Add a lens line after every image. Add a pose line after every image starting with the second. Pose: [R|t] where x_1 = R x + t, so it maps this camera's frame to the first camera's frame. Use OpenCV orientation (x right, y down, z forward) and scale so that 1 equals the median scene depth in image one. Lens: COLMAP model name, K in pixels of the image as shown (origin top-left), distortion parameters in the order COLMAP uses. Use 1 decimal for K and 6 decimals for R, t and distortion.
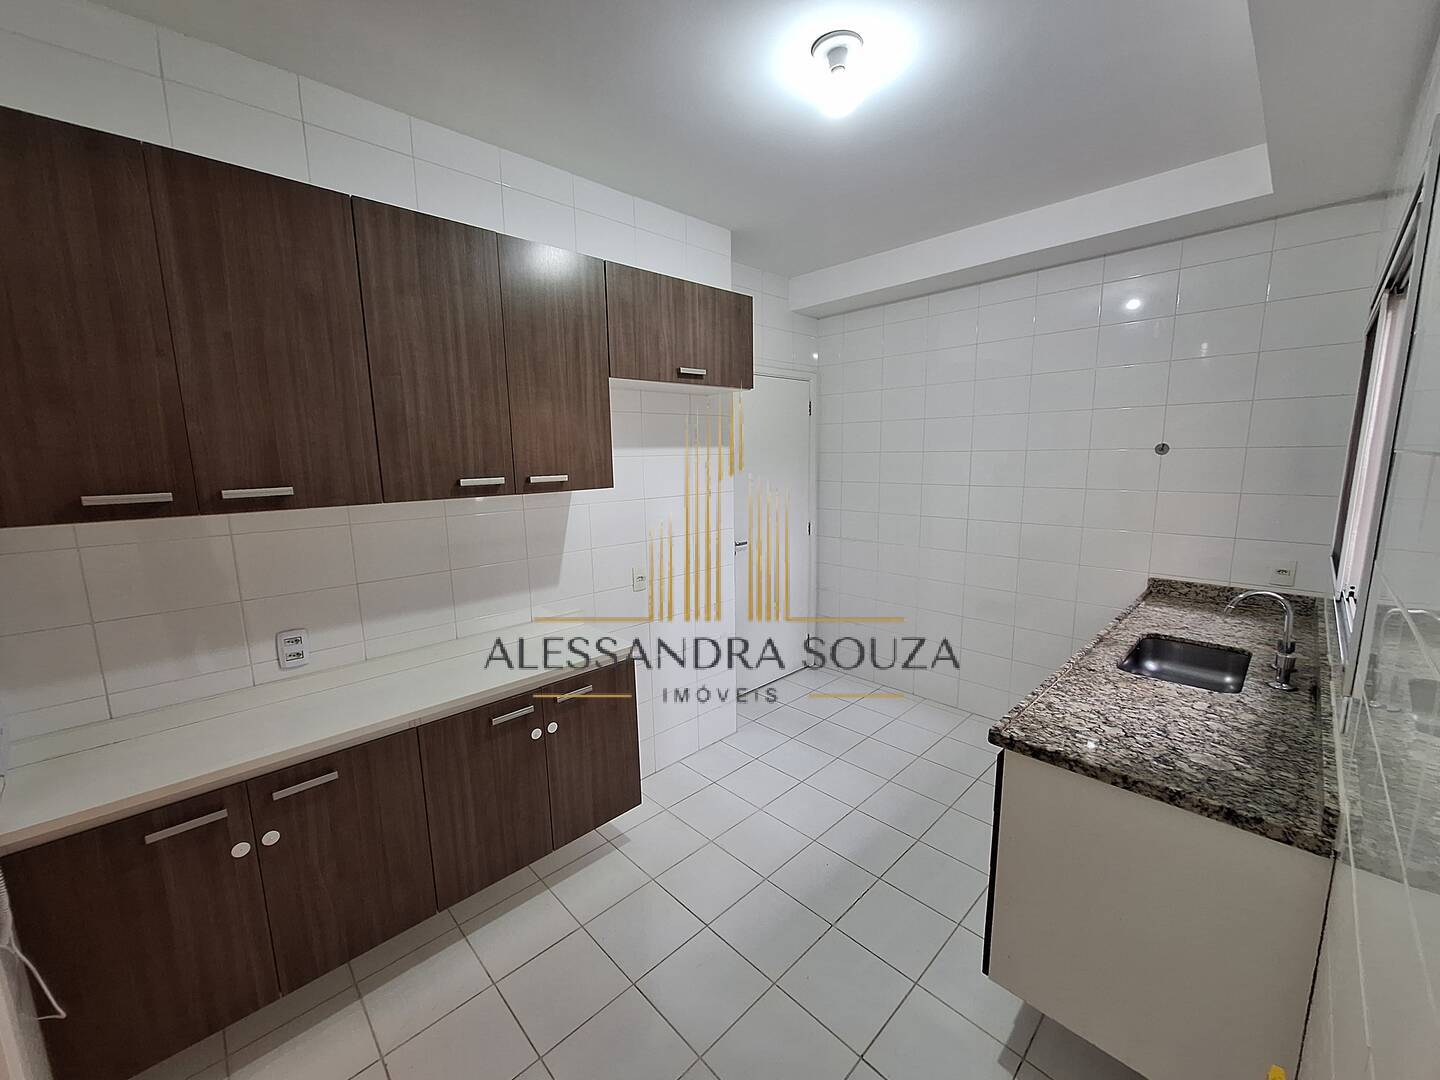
lens RADIAL K [[566.8, 0, 724.1], [0, 566.8, 541.6], [0, 0, 1]] dist [-0.009945, 0.001016]
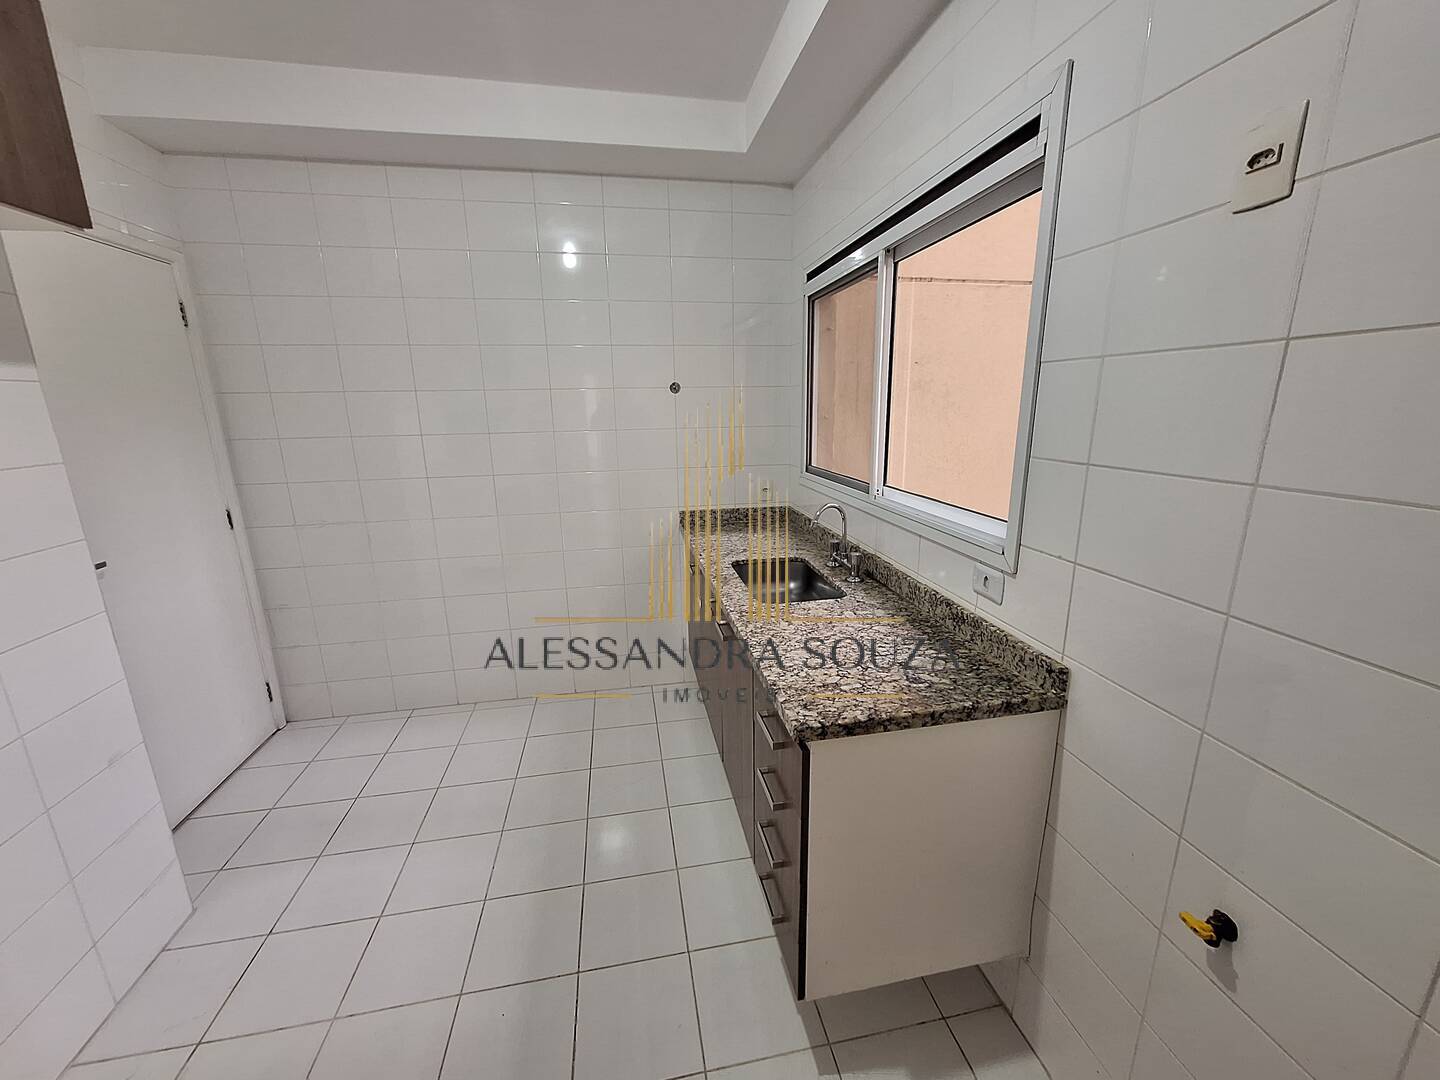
lens RADIAL K [[566.8, 0, 721.3], [0, 566.8, 541.3], [0, 0, 1]] dist [-0.009945, 0.001016]
pose [[0.549759, -0.189591, 0.813524, -0.142325], [0.134774, 0.981275, 0.137609, -0.029576], [-0.824379, 0.033990, 0.565016, 0.554973]]
